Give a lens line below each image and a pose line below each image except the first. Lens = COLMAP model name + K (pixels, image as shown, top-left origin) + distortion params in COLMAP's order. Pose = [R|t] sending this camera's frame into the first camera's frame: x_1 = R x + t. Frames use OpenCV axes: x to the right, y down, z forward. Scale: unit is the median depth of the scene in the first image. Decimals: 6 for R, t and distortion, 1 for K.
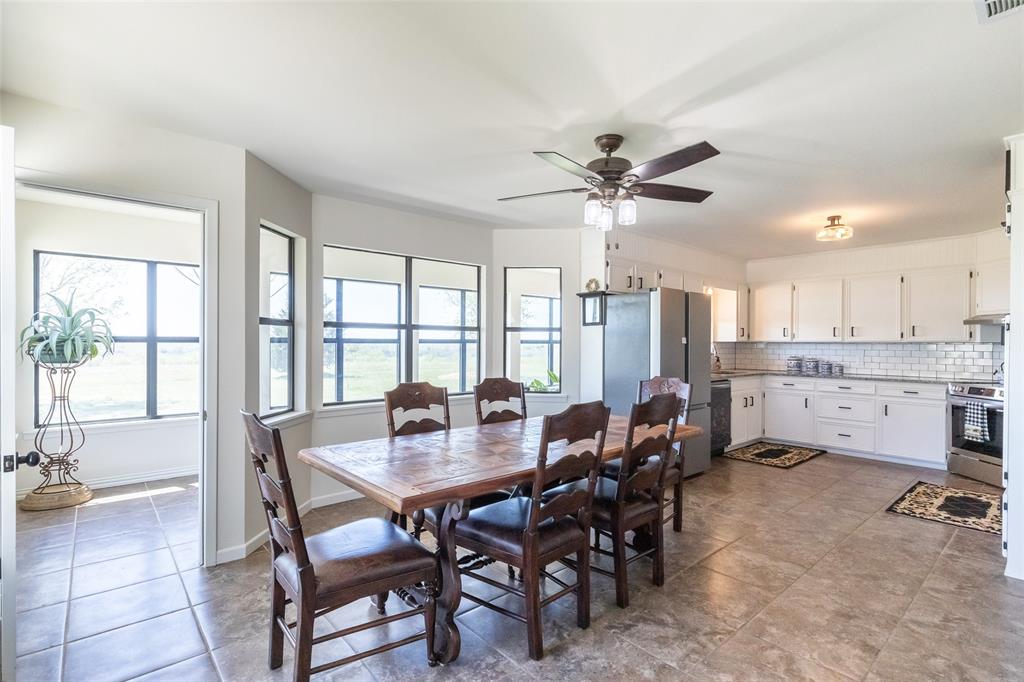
lens RADIAL K [[474.4, 0, 512.9], [0, 474.4, 340.5], [0, 0, 1]] dist [-0.002439, -0.001059]
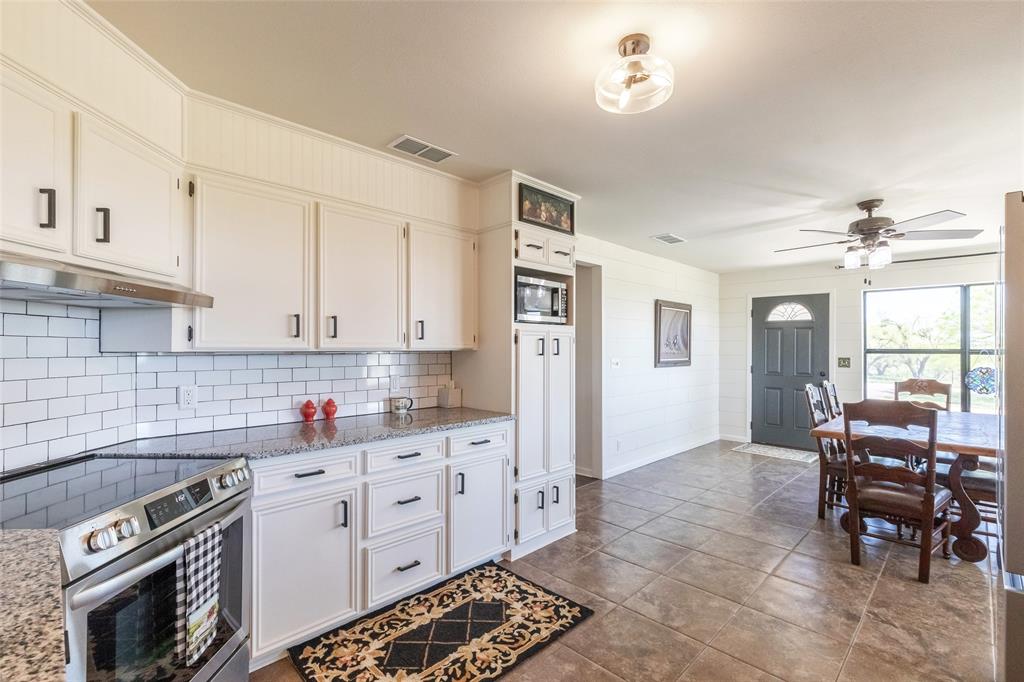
lens RADIAL K [[457.3, 0, 520.3], [0, 457.3, 347.3], [0, 0, 1]] dist [0.012779, 0.000434]
pose [[-0.996356, -0.008449, -0.084877, 0.710279], [-0.008032, 0.999954, -0.005254, -0.000375], [0.084918, -0.004553, -0.996378, 1.218778]]
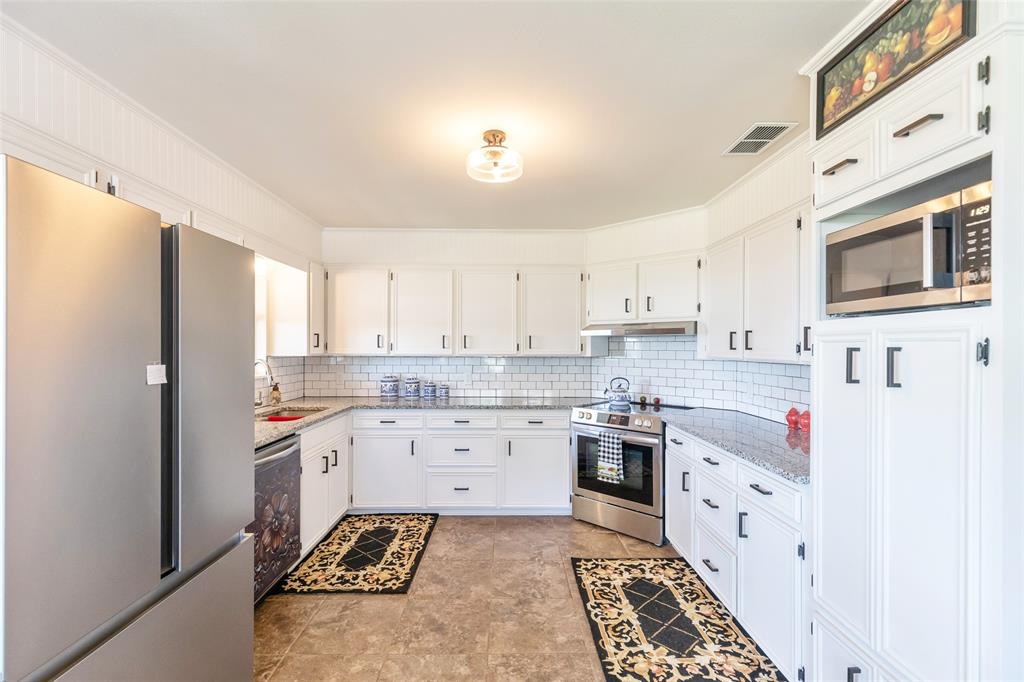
lens RADIAL K [[457.3, 0, 509.7], [0, 457.3, 345.1], [0, 0, 1]] dist [0.012779, 0.000434]
pose [[0.638105, -0.000930, 0.769949, 0.252057], [-0.000768, 0.999998, 0.001844, -0.017664], [-0.769949, -0.001768, 0.638103, 0.578680]]
